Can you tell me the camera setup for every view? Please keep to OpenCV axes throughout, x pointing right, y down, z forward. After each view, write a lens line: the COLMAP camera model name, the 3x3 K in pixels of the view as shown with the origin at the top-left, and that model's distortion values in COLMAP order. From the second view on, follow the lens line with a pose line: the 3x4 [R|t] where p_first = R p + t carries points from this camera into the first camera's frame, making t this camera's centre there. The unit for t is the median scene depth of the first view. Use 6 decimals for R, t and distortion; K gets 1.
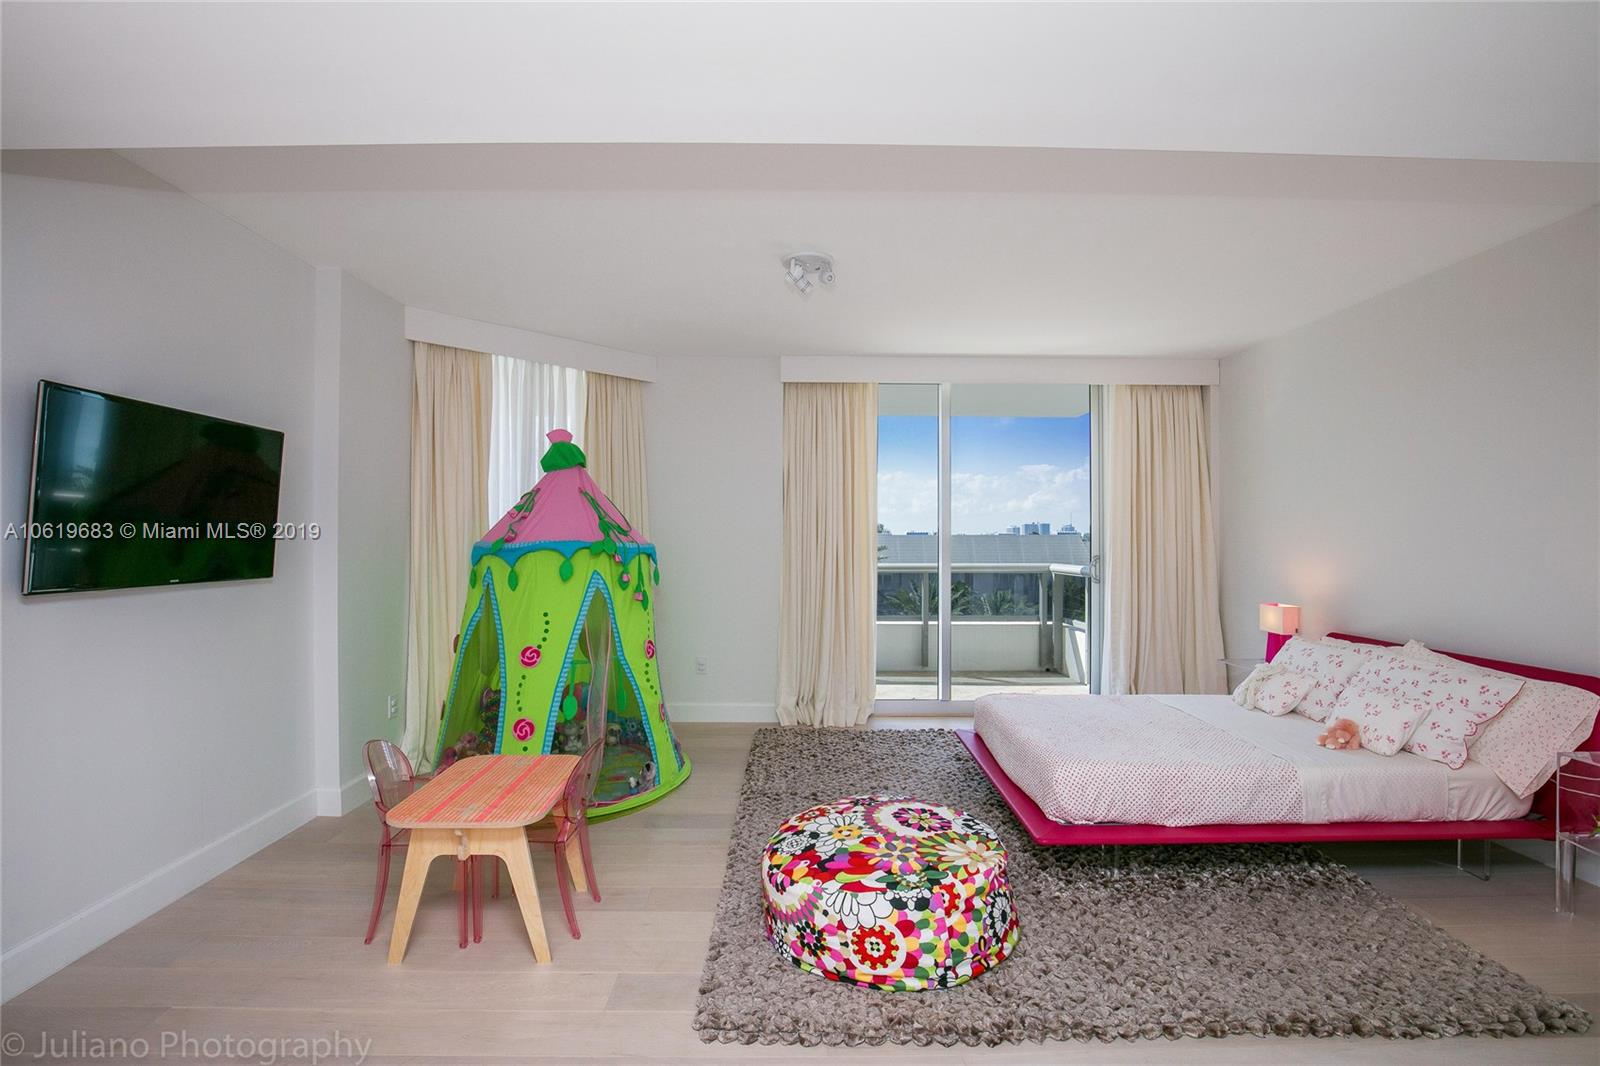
lens RADIAL K [[736.5, 0, 798.5], [0, 736.5, 528.5], [0, 0, 1]] dist [-0.036819, 0.008064]
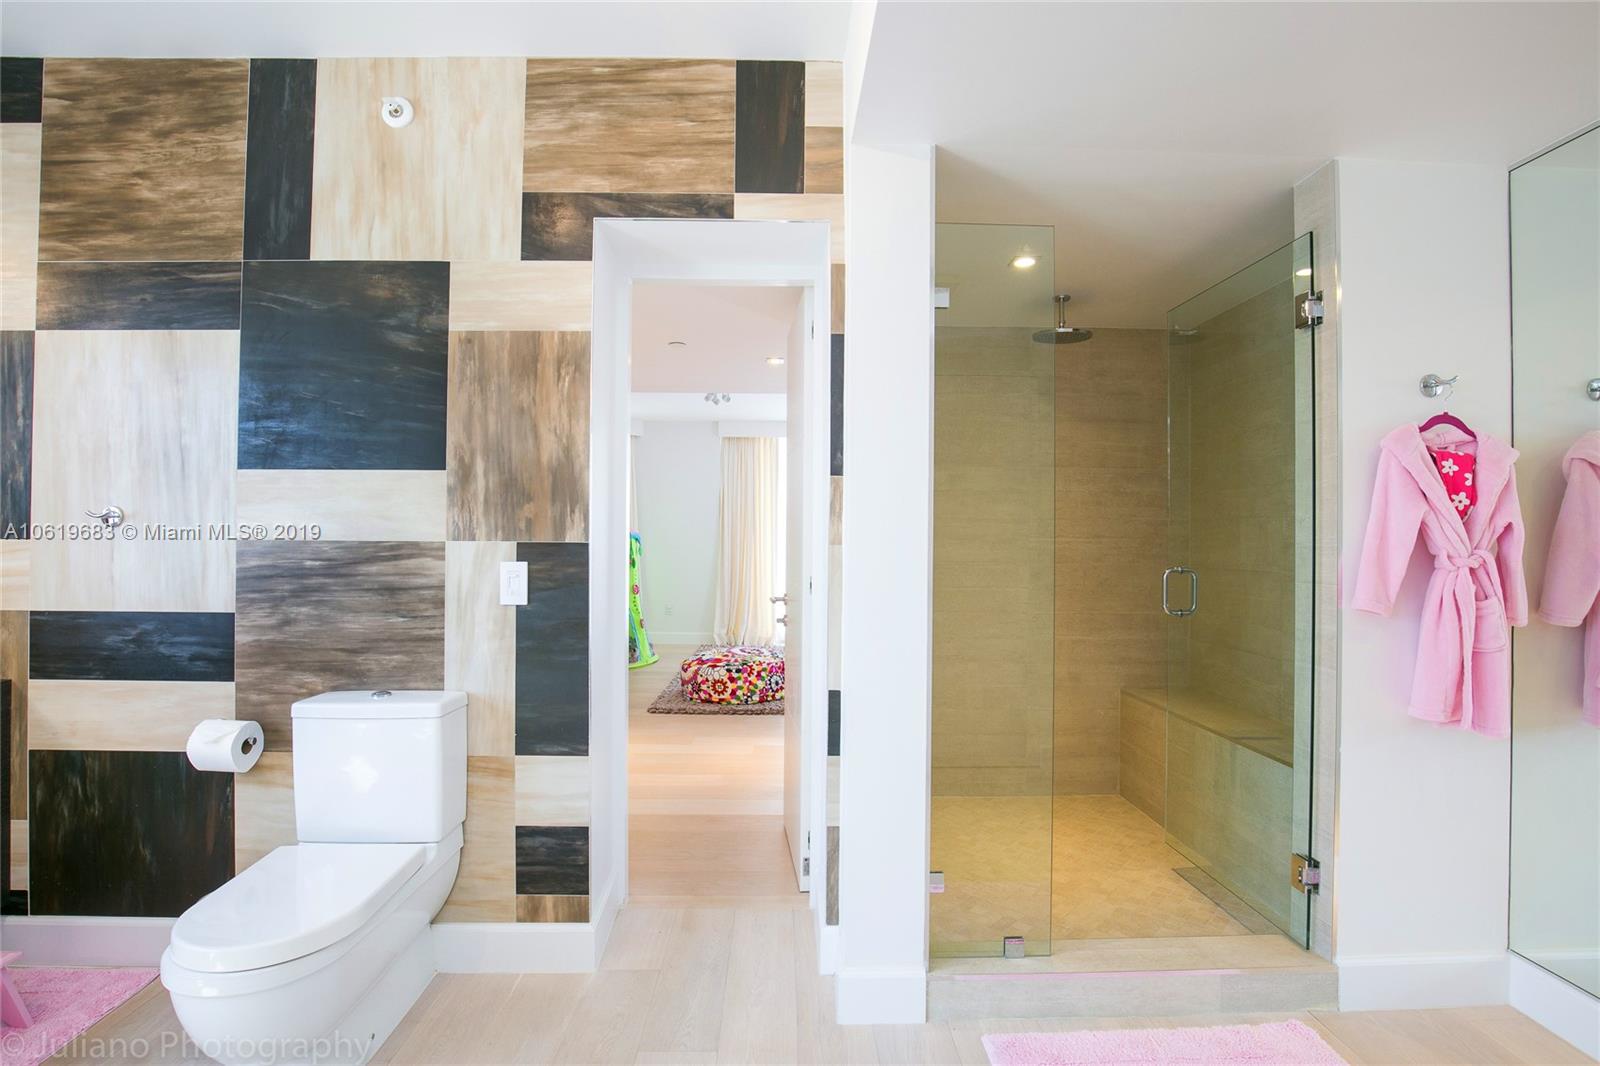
lens RADIAL K [[736.5, 0, 794.3], [0, 736.5, 531.3], [0, 0, 1]] dist [-0.036819, 0.008064]
pose [[0.999967, 0.006915, -0.004216, 0.371740], [-0.006927, 0.999972, -0.002763, 0.032719], [0.004196, 0.002793, 0.999987, -1.569246]]
